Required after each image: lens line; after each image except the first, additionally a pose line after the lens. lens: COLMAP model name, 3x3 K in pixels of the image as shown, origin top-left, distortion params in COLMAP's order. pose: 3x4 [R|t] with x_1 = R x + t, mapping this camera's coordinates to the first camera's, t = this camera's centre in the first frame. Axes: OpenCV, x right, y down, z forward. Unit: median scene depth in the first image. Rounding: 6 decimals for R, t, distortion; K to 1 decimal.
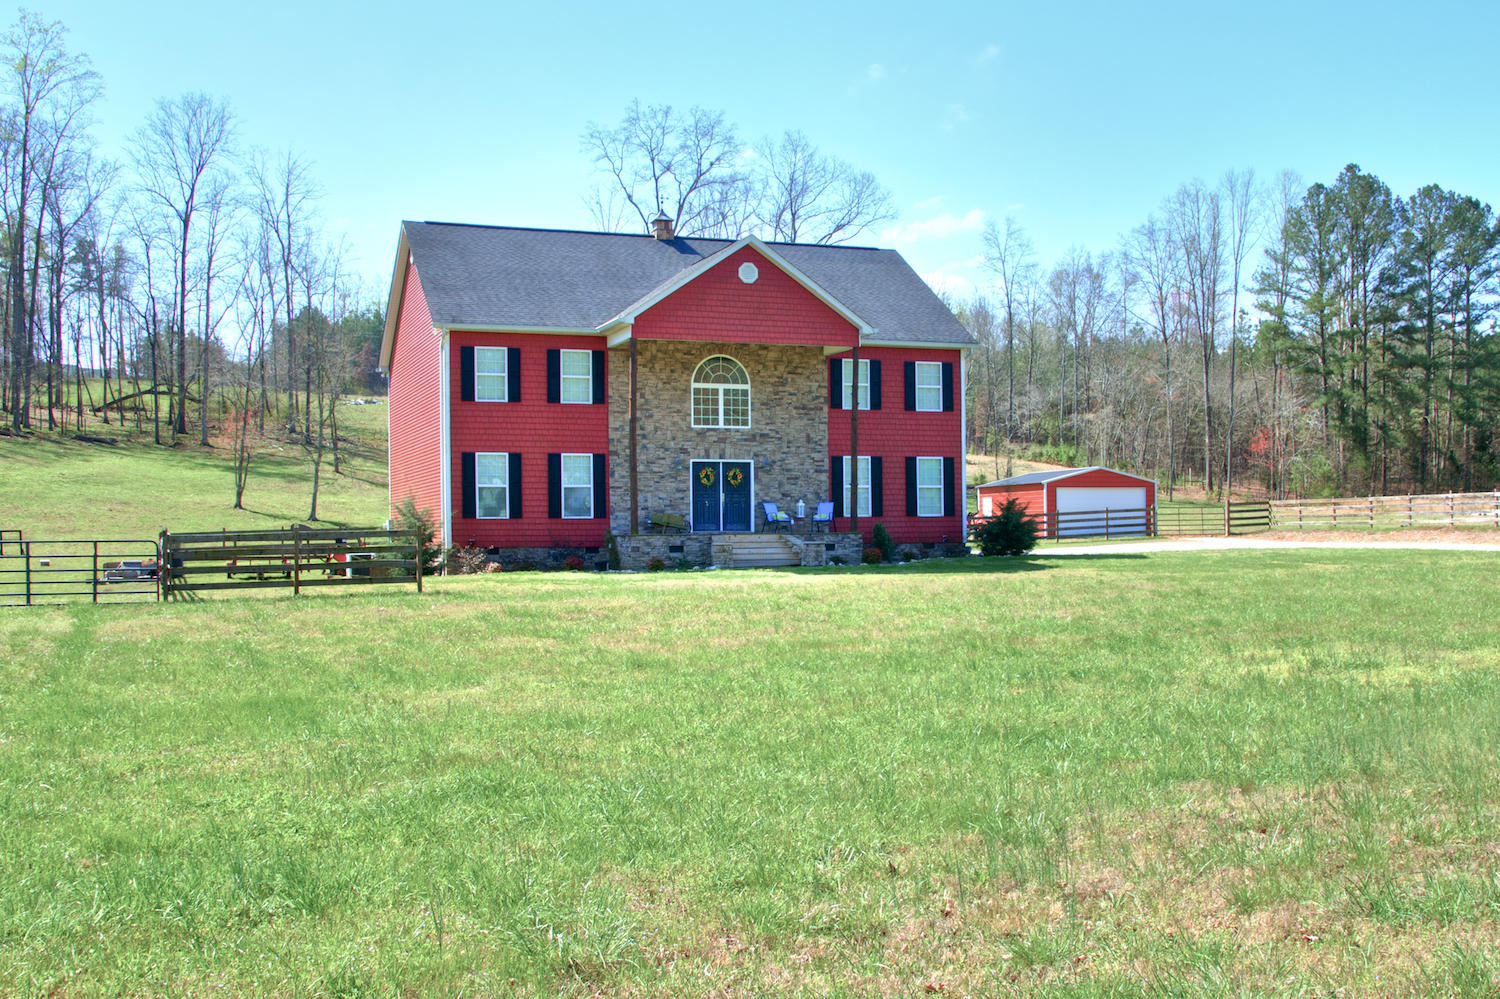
lens RADIAL K [[711.9, 0, 749.5], [0, 711.9, 504.4], [0, 0, 1]] dist [-0.000300, -0.001814]
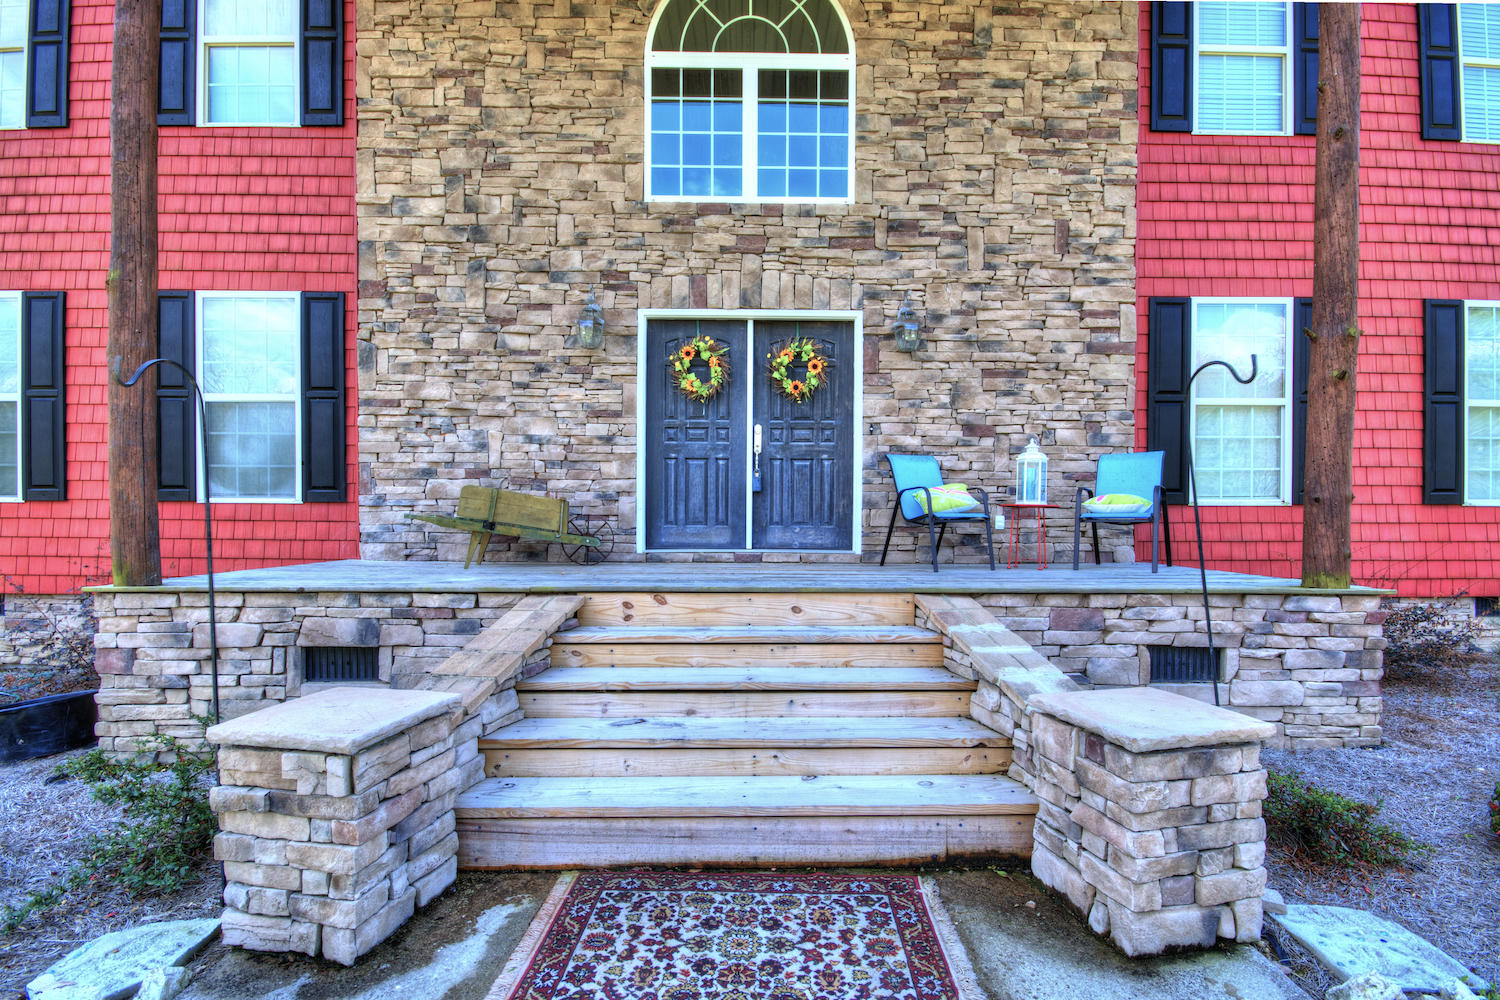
lens RADIAL K [[711.9, 0, 744.7], [0, 711.9, 522.9], [0, 0, 1]] dist [-0.000300, -0.001814]
pose [[0.953569, 0.014960, -0.300804, 0.049542], [-0.002501, 0.999124, 0.041763, 0.013565], [0.301165, -0.039072, 0.952771, 0.707281]]
